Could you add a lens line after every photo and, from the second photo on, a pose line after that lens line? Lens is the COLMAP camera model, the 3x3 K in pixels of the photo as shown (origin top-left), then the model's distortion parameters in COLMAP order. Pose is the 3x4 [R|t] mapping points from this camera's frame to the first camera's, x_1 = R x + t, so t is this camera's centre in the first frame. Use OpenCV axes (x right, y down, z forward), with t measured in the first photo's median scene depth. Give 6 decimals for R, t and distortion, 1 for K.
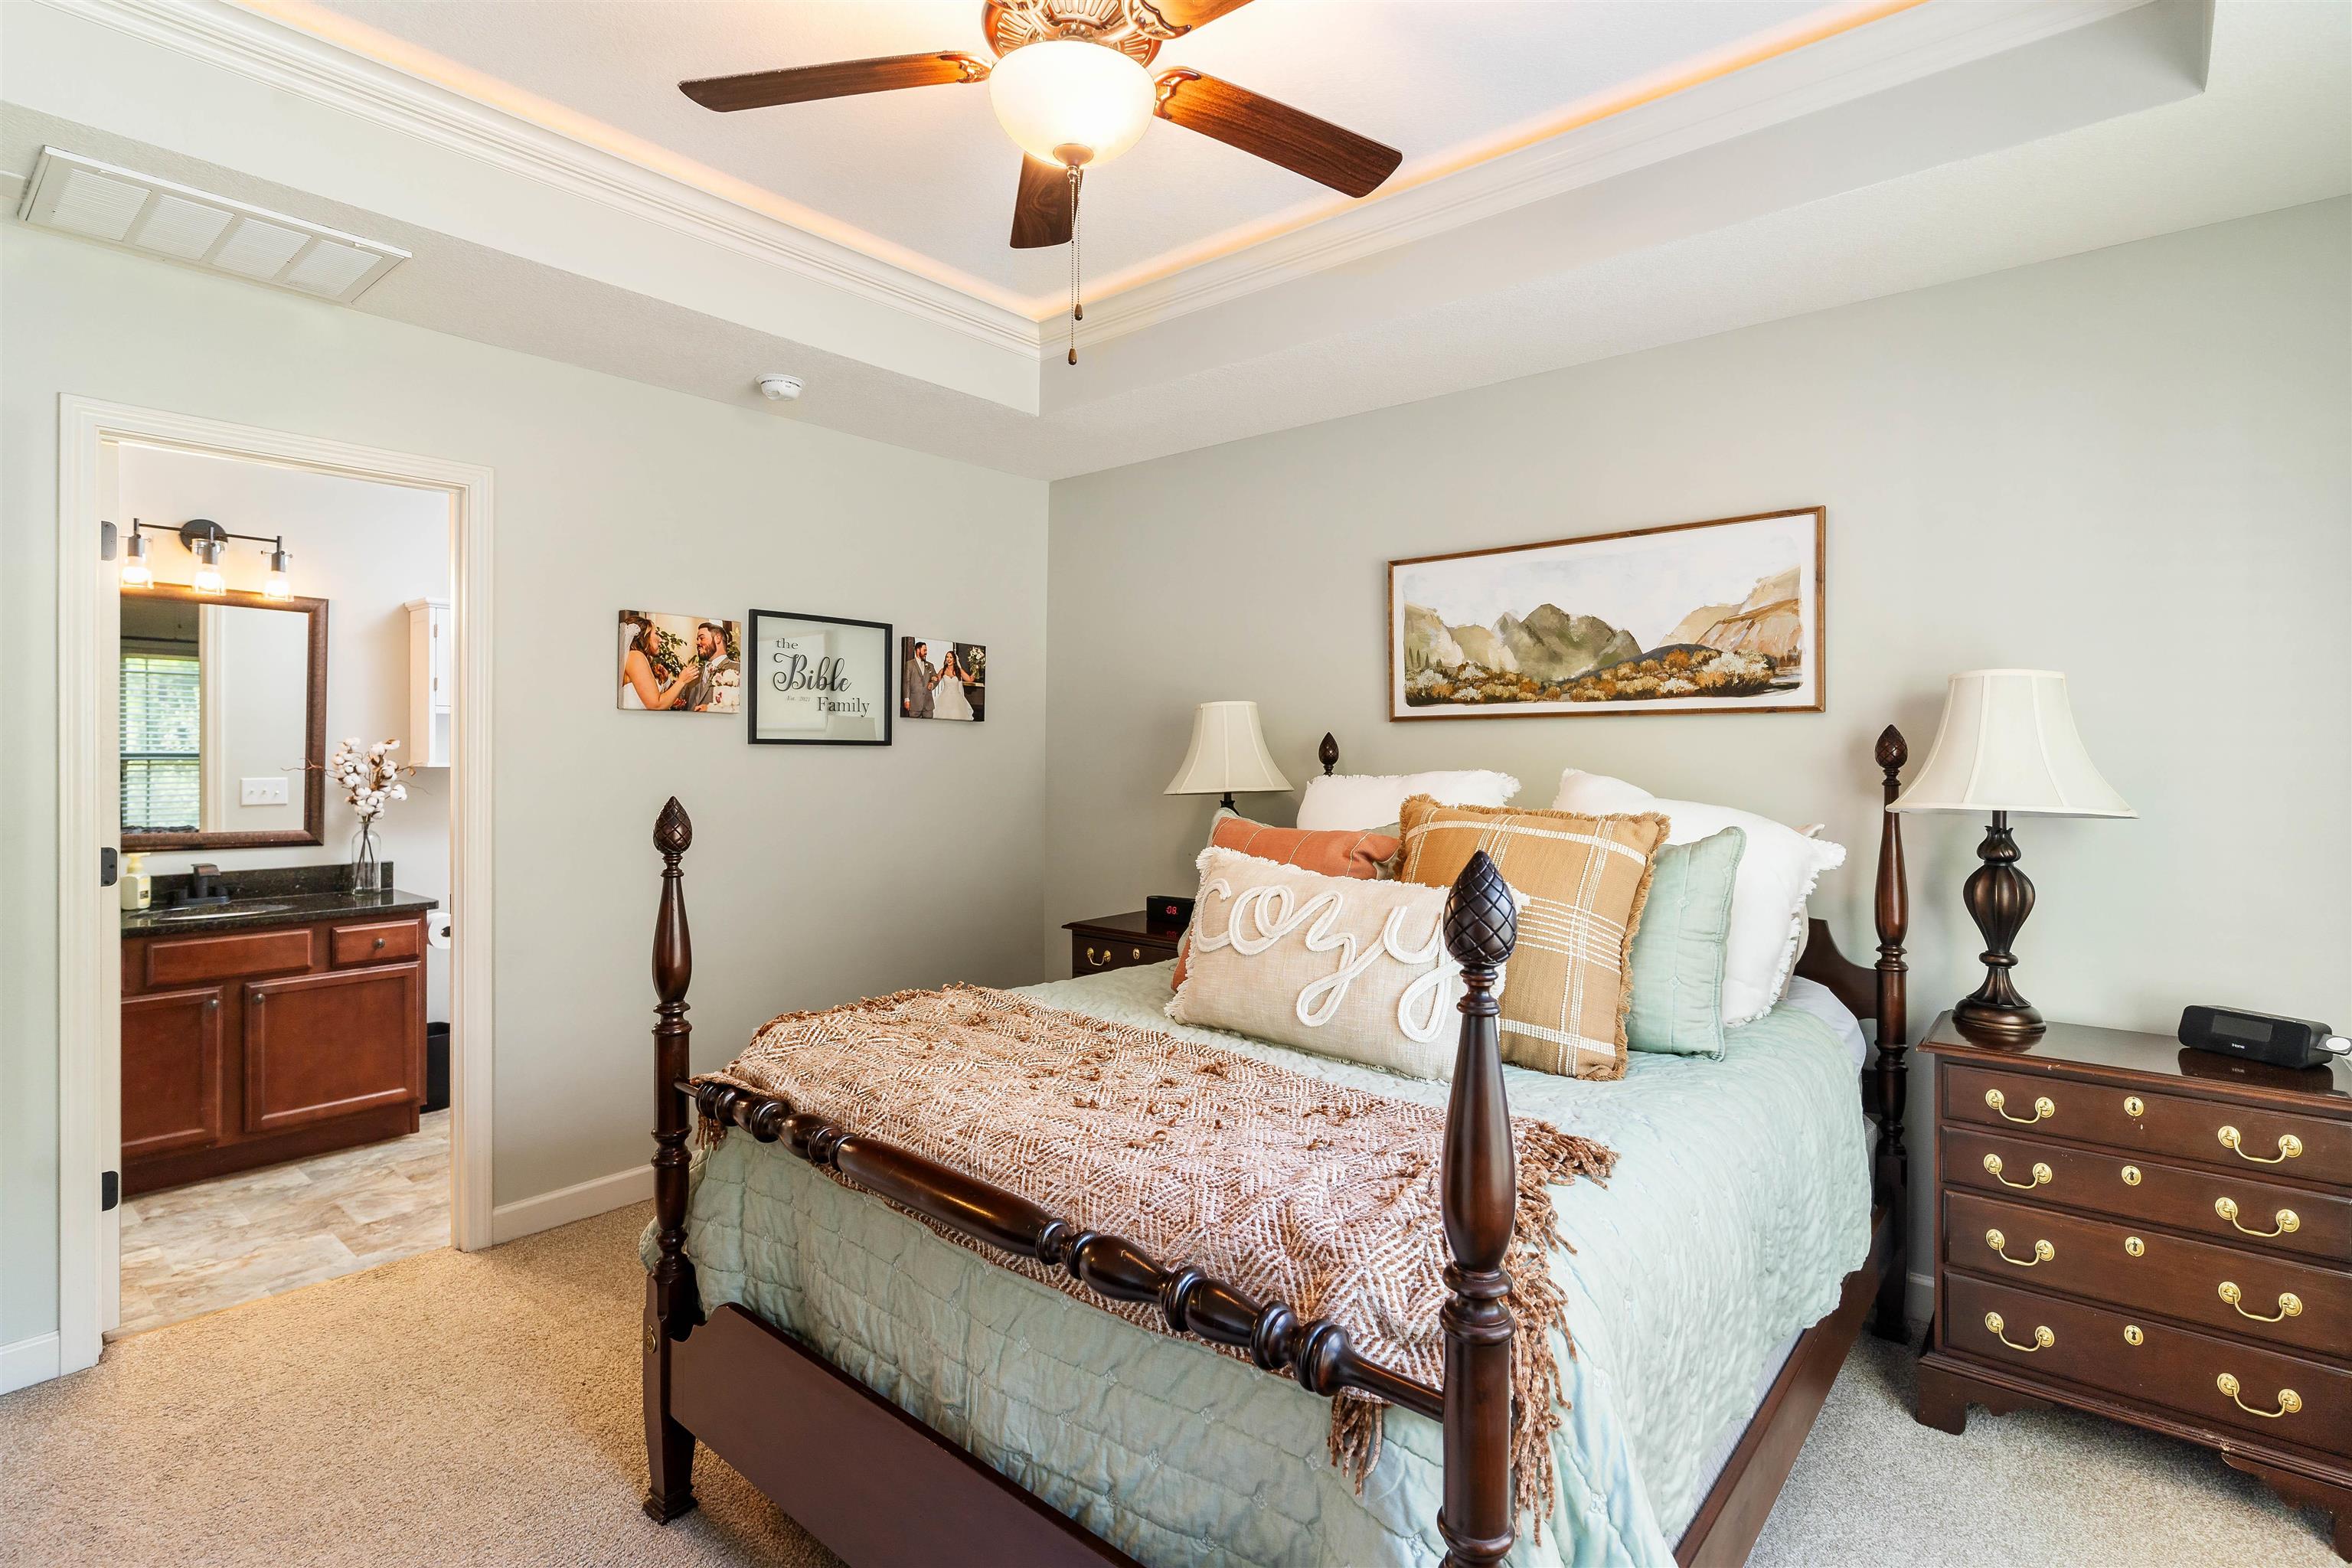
lens RADIAL K [[1141.8, 0, 1176.9], [0, 1141.8, 752.0], [0, 0, 1]] dist [0.001072, 0.000063]
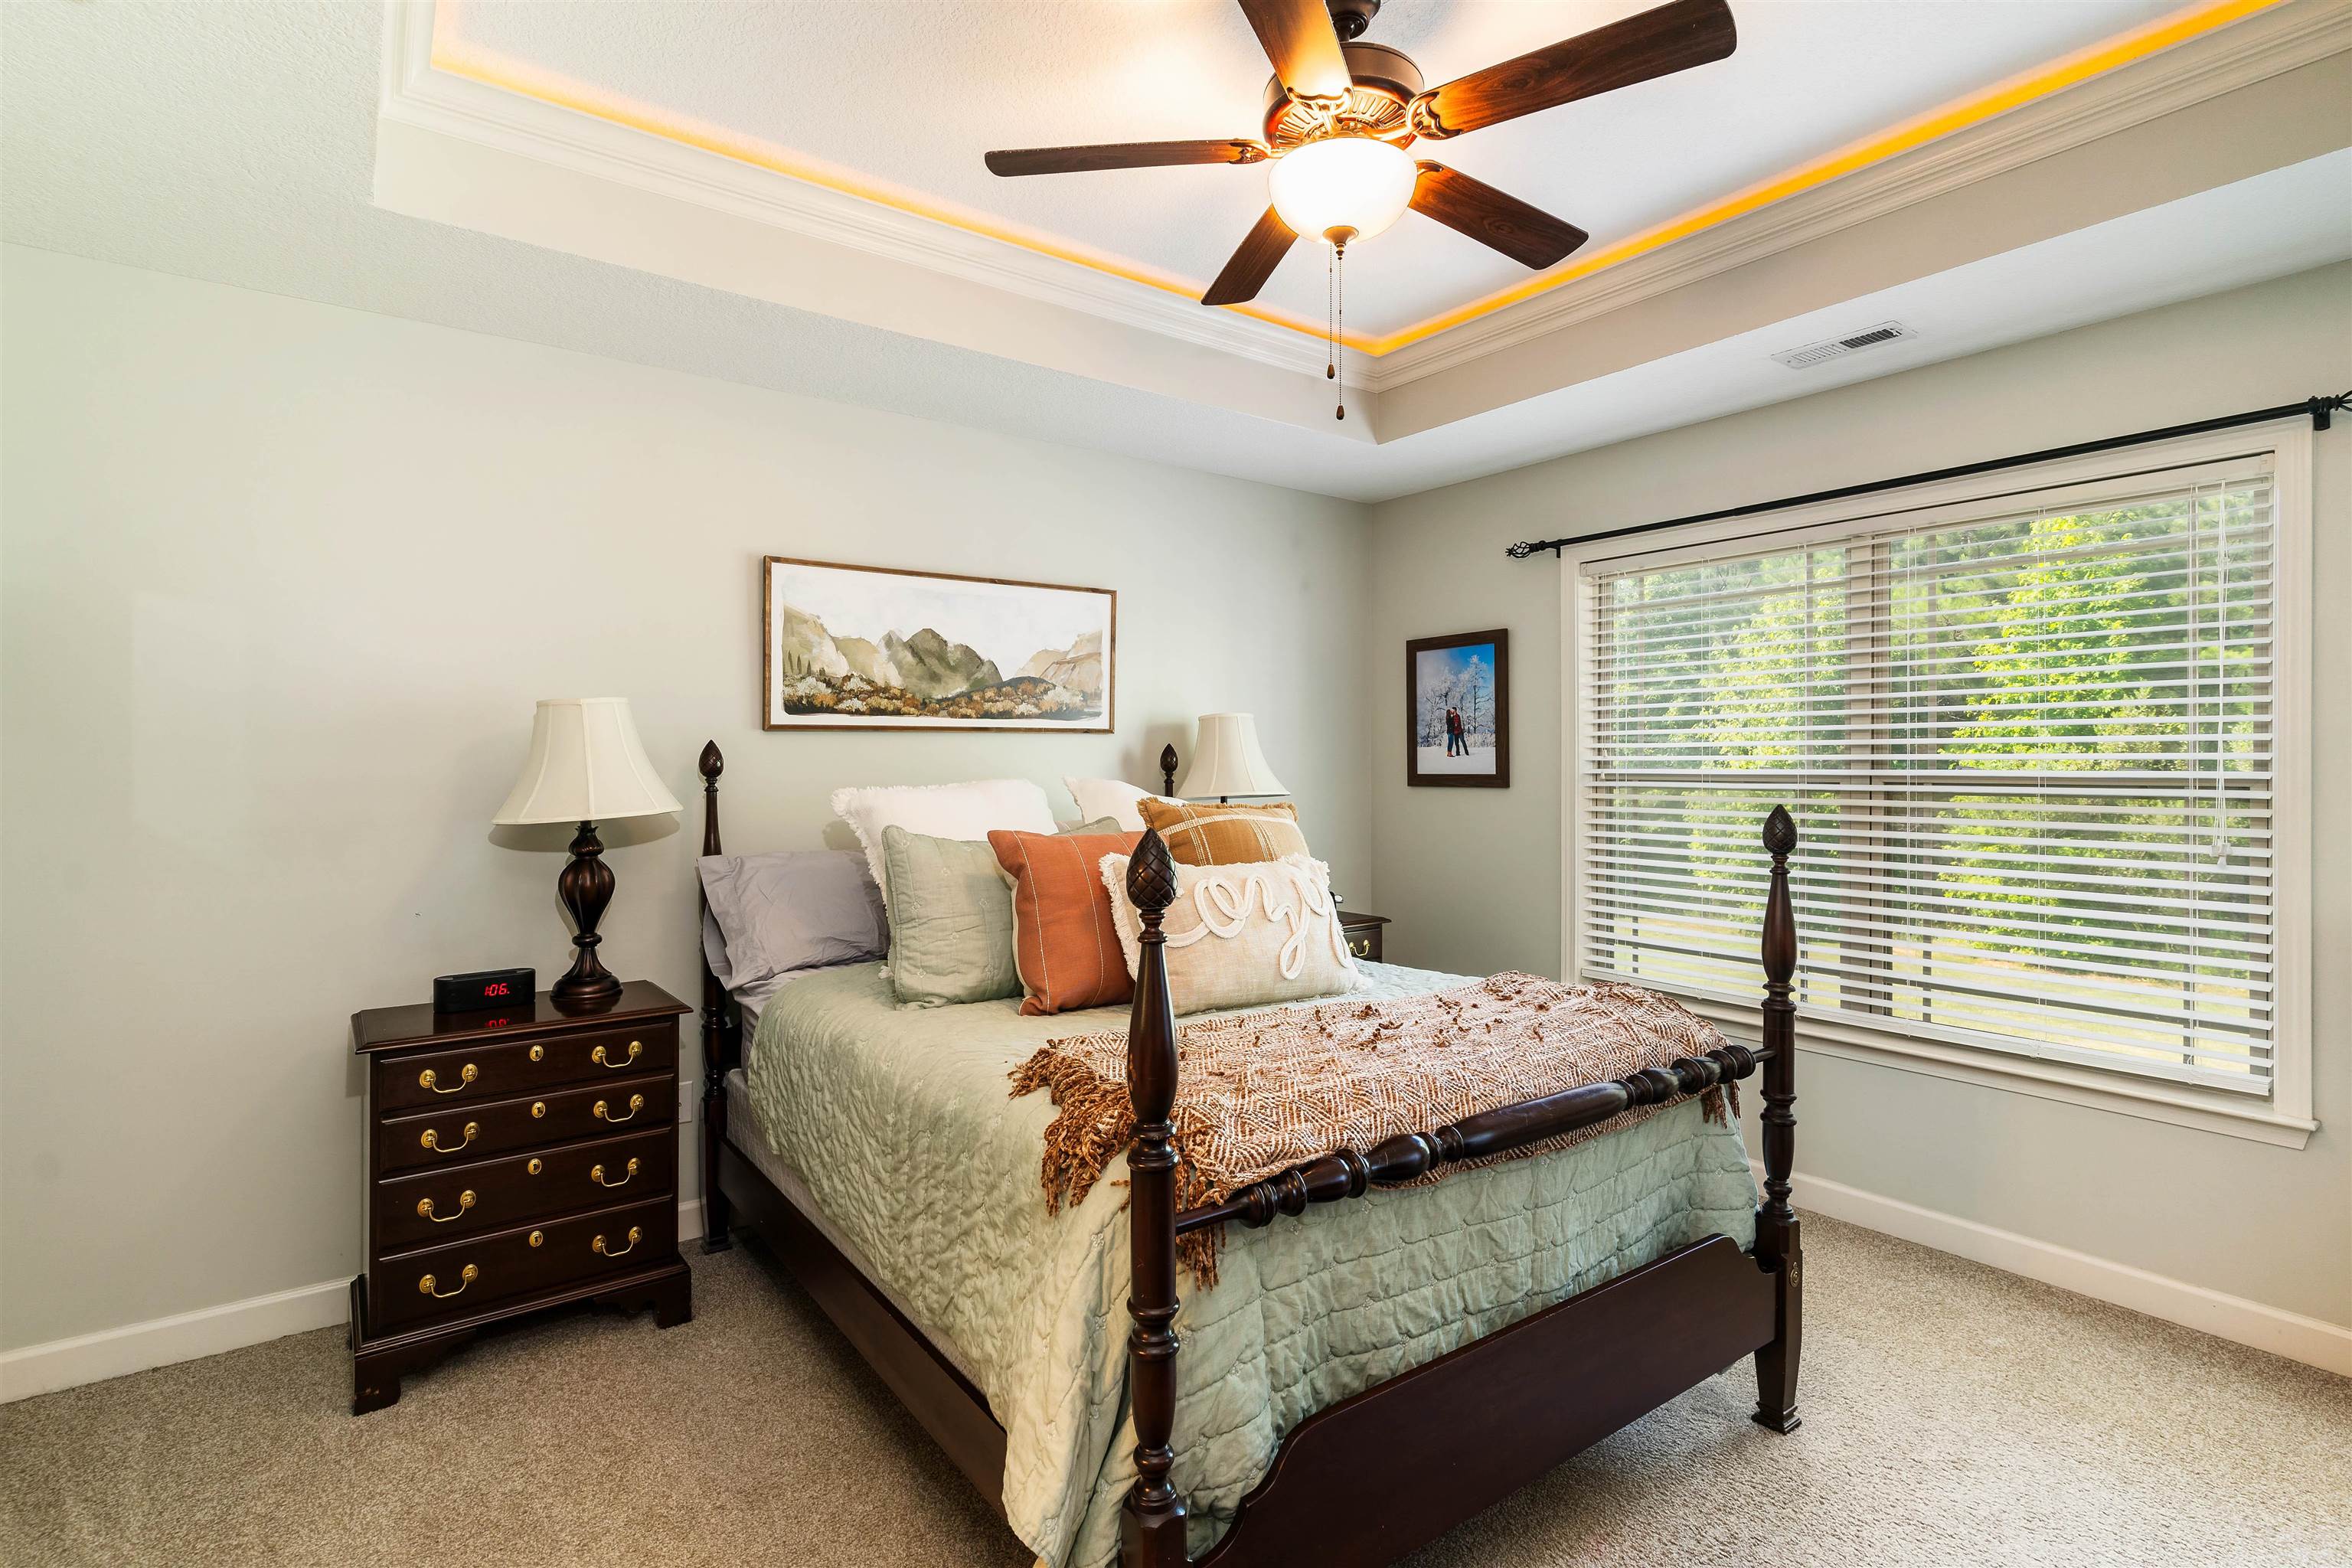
lens RADIAL K [[1147.2, 0, 1170.1], [0, 1147.2, 762.9], [0, 0, 1]] dist [0.000838, -0.000600]
pose [[0.222820, -0.005625, 0.974843, -0.706762], [0.000142, 0.999984, 0.005738, -0.005421], [-0.974860, -0.001140, 0.222817, 0.519624]]
